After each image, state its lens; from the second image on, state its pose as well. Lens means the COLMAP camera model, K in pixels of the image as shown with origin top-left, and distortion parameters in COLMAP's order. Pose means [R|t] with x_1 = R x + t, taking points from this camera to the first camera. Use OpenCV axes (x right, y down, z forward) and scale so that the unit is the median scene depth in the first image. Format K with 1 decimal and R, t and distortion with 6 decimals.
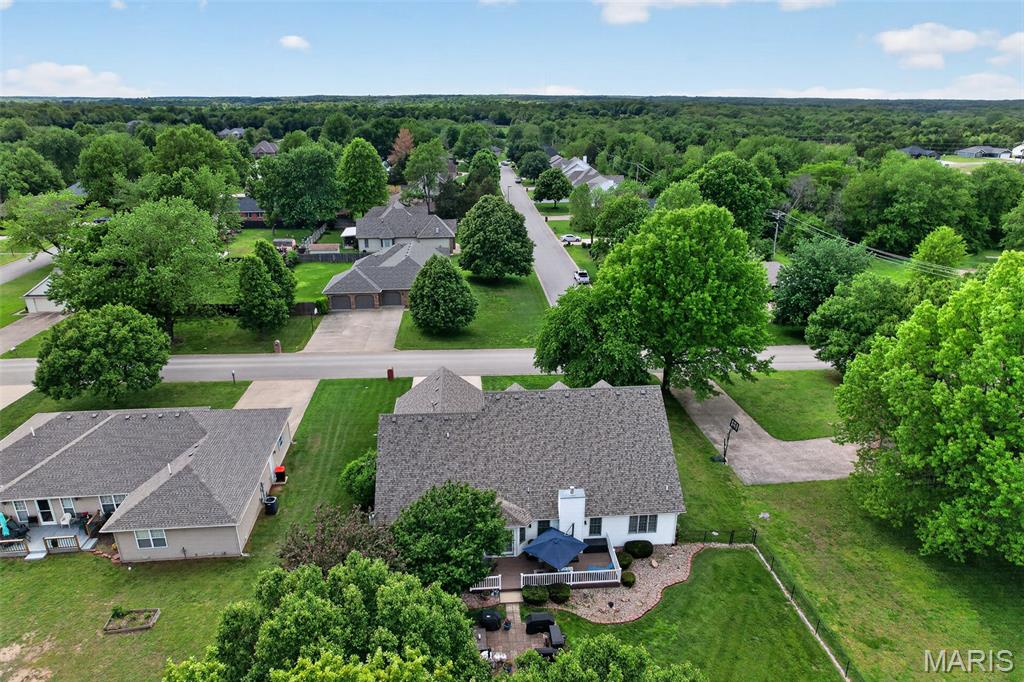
lens RADIAL K [[654.3, 0, 513.5], [0, 654.3, 339.1], [0, 0, 1]] dist [-0.079168, 0.069338]
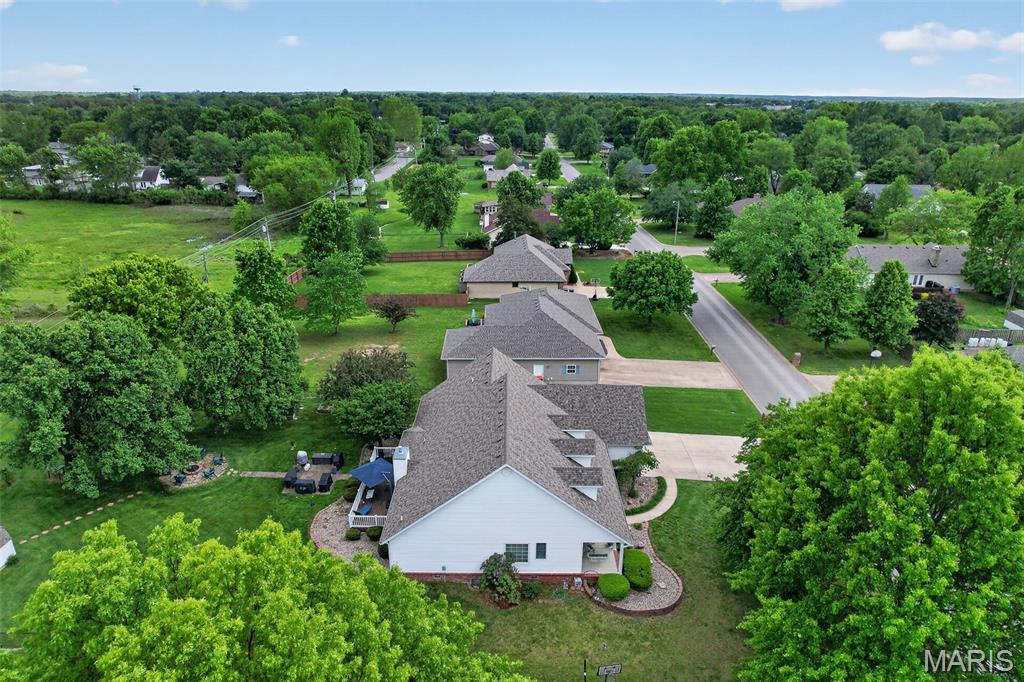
lens RADIAL K [[654.3, 0, 513.5], [0, 654.3, 339.1], [0, 0, 1]] dist [-0.079168, 0.069338]
pose [[-0.077030, 0.354186, -0.931997, 0.596177], [-0.357950, 0.862630, 0.357409, -0.223668], [0.930558, 0.361140, 0.060332, 0.604425]]
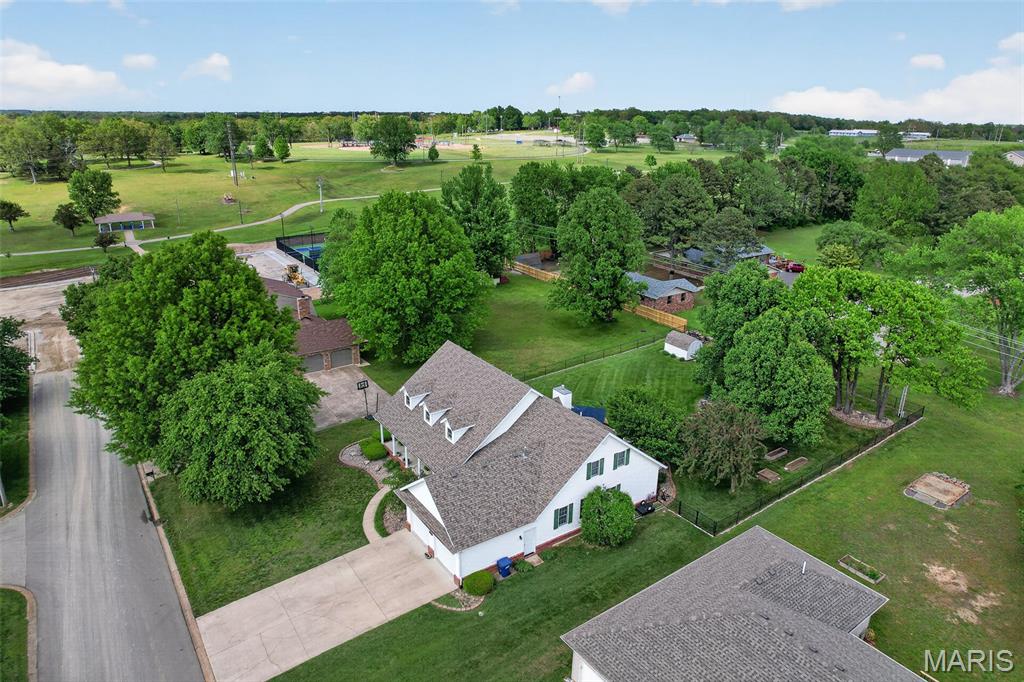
lens RADIAL K [[654.3, 0, 513.5], [0, 654.3, 339.1], [0, 0, 1]] dist [-0.079168, 0.069338]
pose [[-0.502412, -0.290916, 0.814218, -0.566330], [0.290609, 0.830095, 0.475909, -0.323535], [-0.814327, 0.475721, -0.332506, 0.874080]]
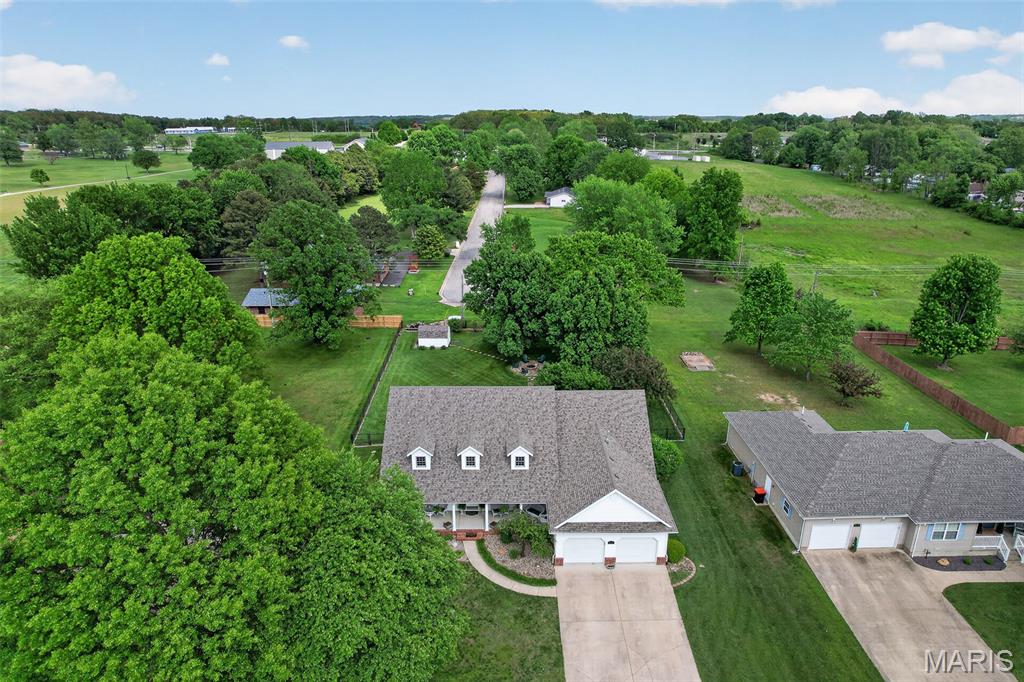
lens RADIAL K [[654.3, 0, 513.5], [0, 654.3, 339.1], [0, 0, 1]] dist [-0.079168, 0.069338]
pose [[-0.997417, -0.021900, 0.068409, -0.032449], [0.026756, 0.770575, 0.636788, -0.443372], [-0.066660, 0.636973, -0.767998, 1.172855]]
